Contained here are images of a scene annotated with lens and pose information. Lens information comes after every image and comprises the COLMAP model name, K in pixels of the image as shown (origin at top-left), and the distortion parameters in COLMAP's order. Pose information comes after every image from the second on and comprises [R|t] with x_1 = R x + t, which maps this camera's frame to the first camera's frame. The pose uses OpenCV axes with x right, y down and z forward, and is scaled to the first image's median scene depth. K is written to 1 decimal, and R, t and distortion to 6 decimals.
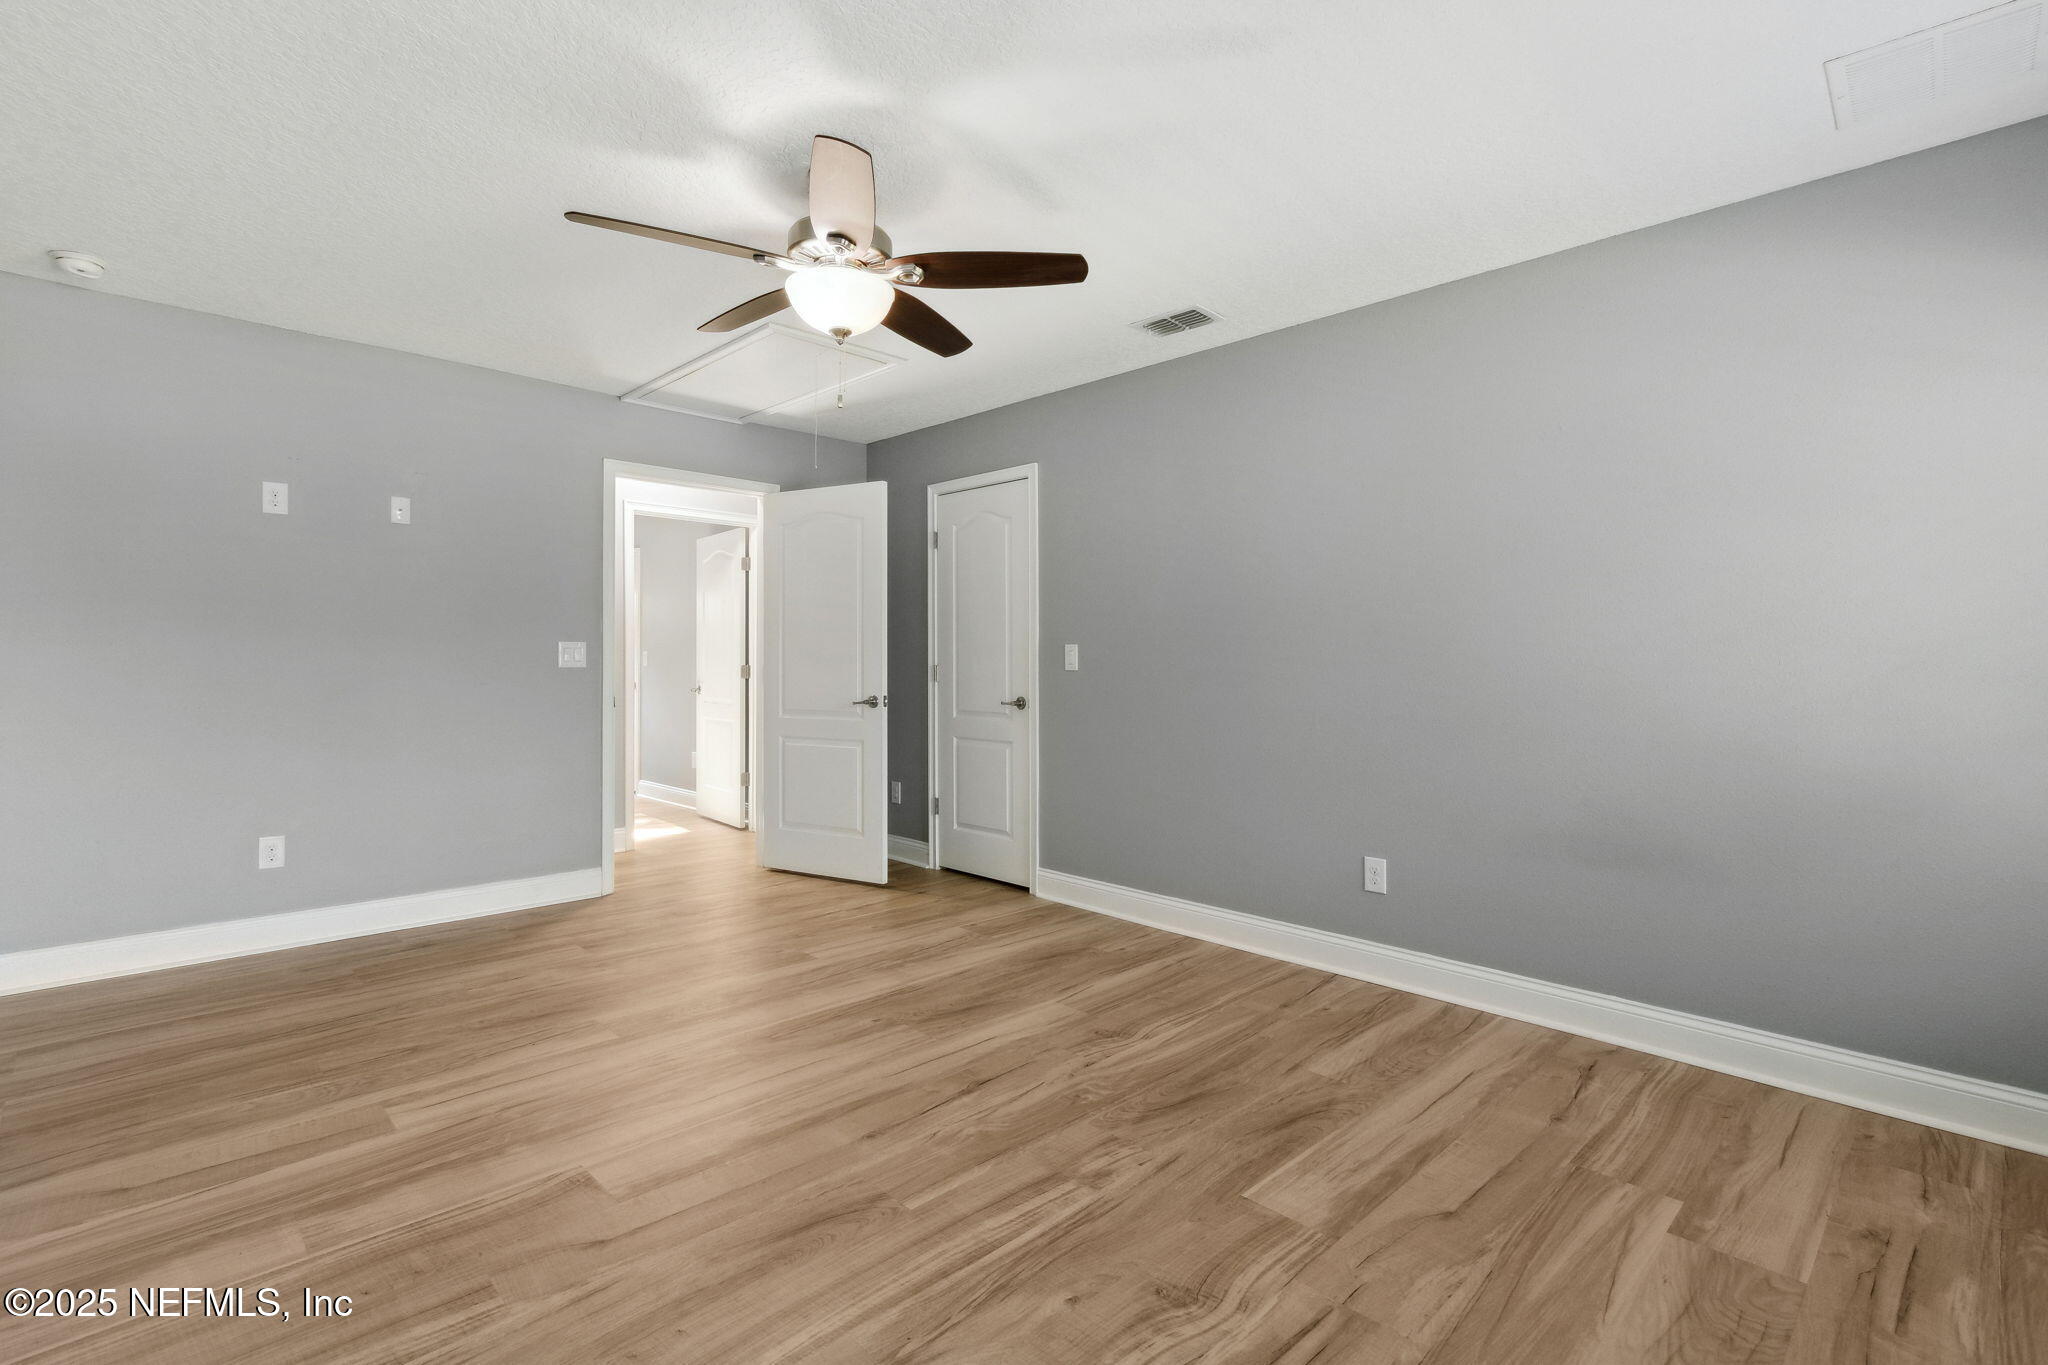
lens RADIAL K [[927.0, 0, 1036.6], [0, 927.0, 670.3], [0, 0, 1]] dist [0.016857, -0.000612]
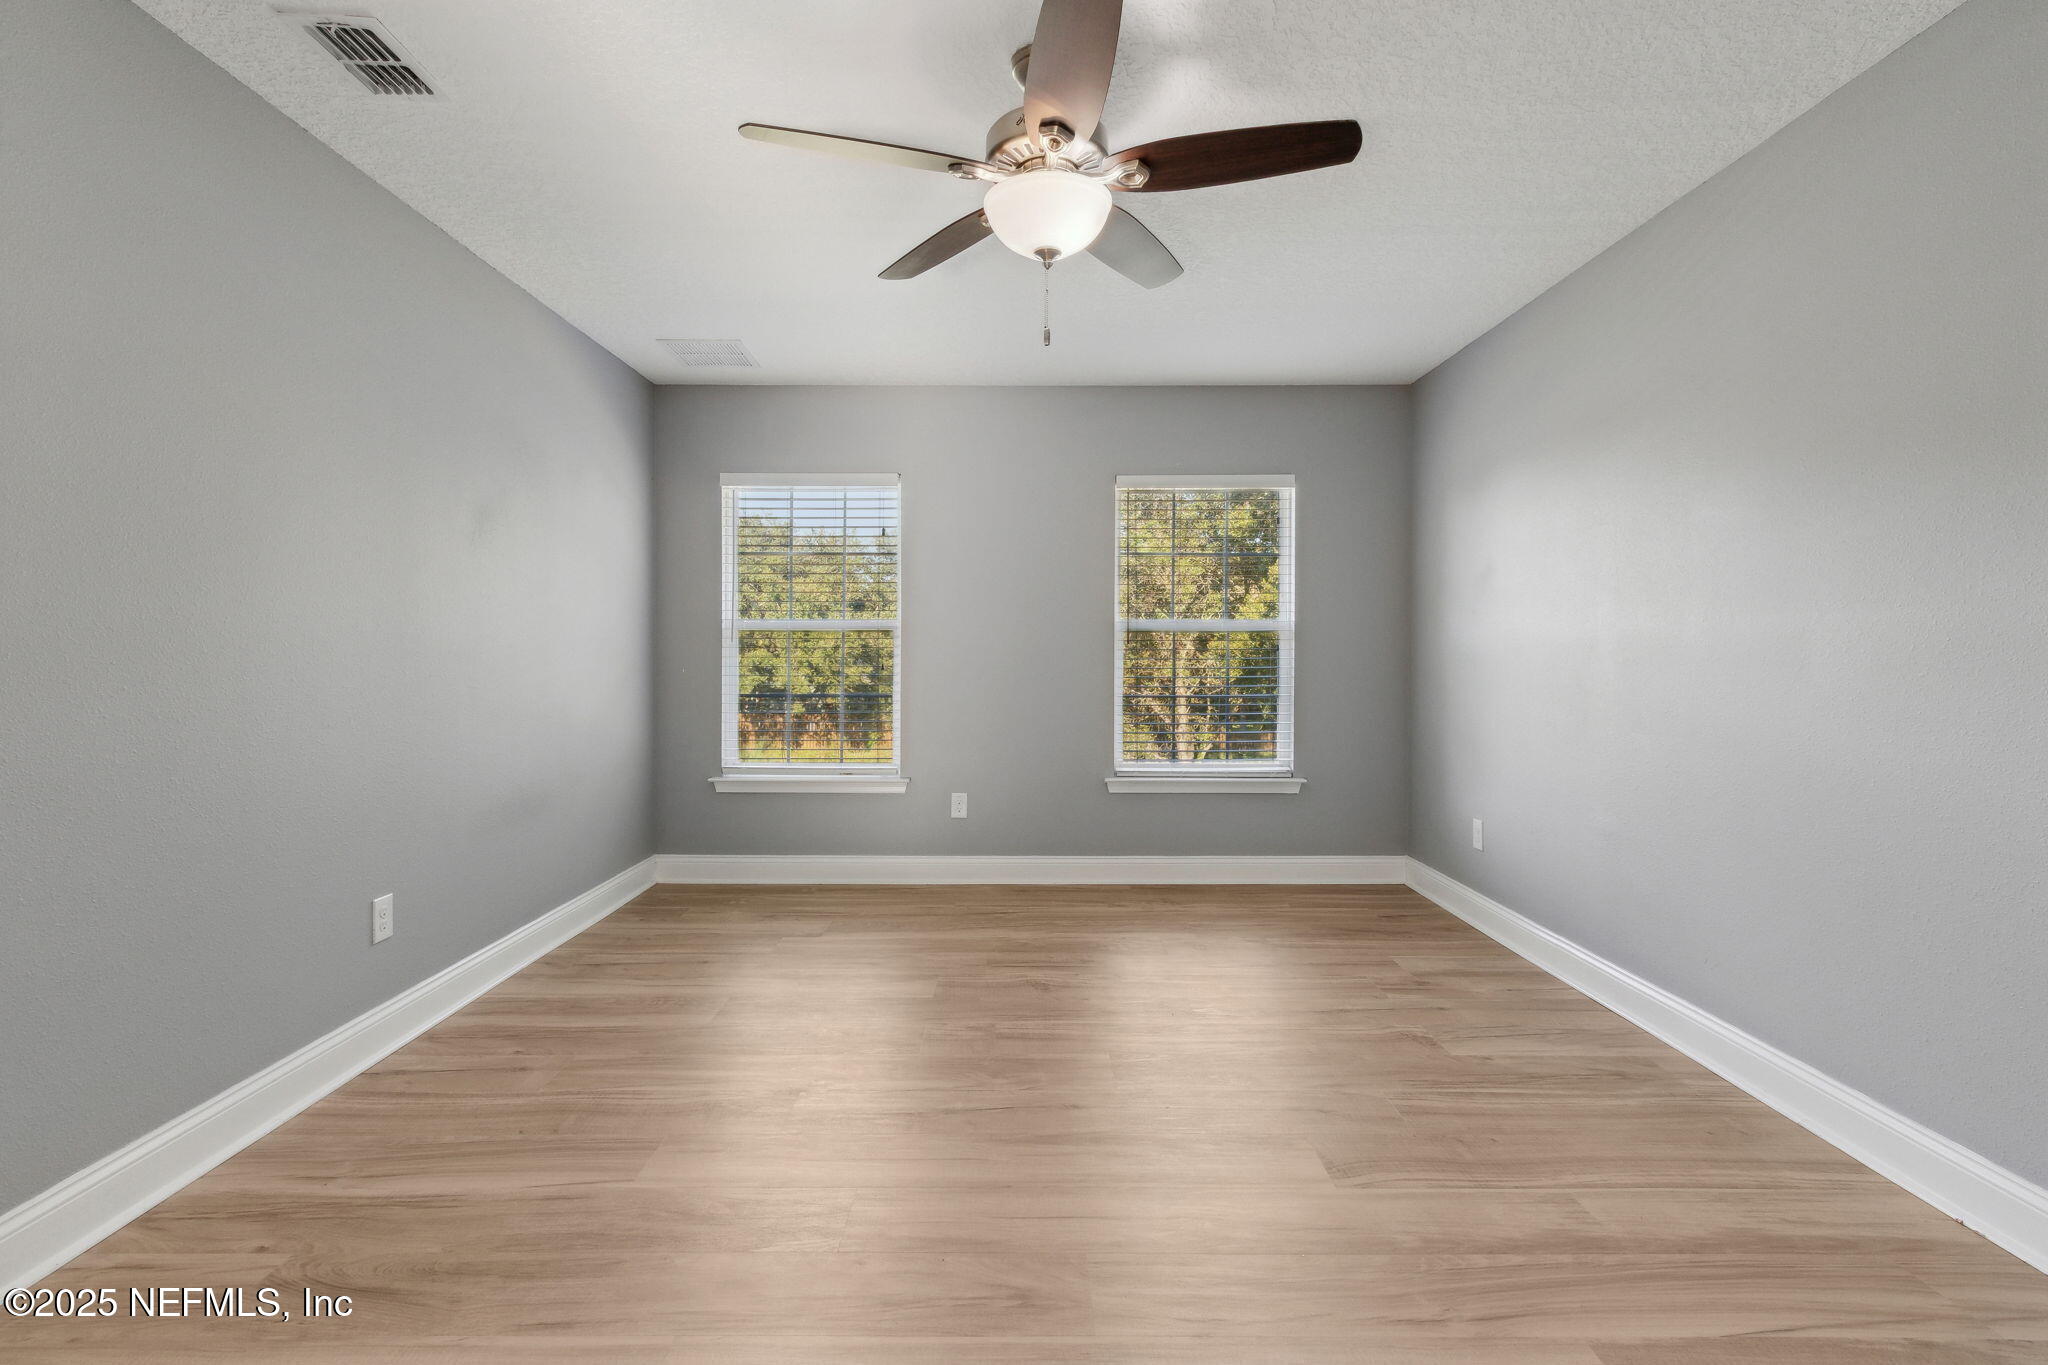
lens RADIAL K [[956.1, 0, 1028.2], [0, 956.1, 677.2], [0, 0, 1]] dist [0.000877, -0.000400]
pose [[-0.710491, -0.023189, 0.703324, -0.891151], [0.001501, 0.999405, 0.034466, -0.014170], [-0.703705, 0.025543, -0.710033, 1.804254]]
